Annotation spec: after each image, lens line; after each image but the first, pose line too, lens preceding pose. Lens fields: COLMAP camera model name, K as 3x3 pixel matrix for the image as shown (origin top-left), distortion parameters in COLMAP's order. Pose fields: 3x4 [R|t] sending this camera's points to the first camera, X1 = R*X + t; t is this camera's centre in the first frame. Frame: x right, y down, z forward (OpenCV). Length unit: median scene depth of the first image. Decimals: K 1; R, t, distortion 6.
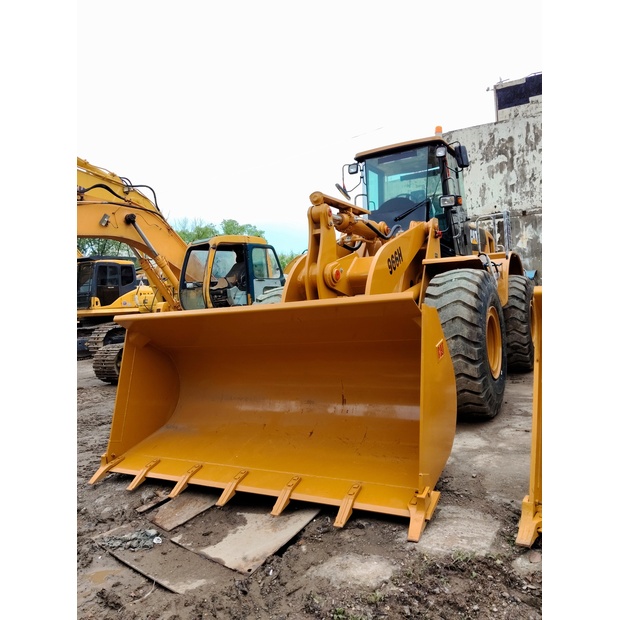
lens RADIAL K [[539.0, 0, 310.0], [0, 539.0, 310.0], [0, 0, 1]] dist [0.007115, -0.059461]
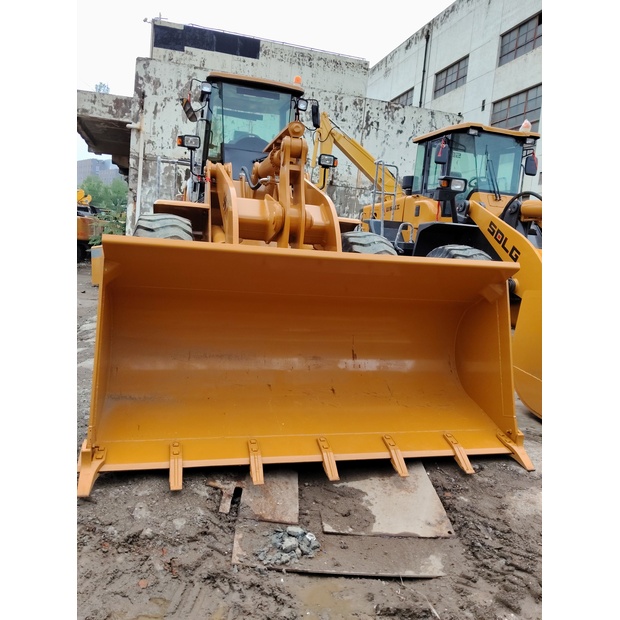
lens RADIAL K [[539.0, 0, 310.0], [0, 539.0, 310.0], [0, 0, 1]] dist [0.007115, -0.059461]
pose [[0.663606, 0.033790, 0.747318, -0.709189], [-0.115835, 0.991572, 0.058026, 0.036105], [-0.739059, -0.125072, 0.661928, 0.404024]]
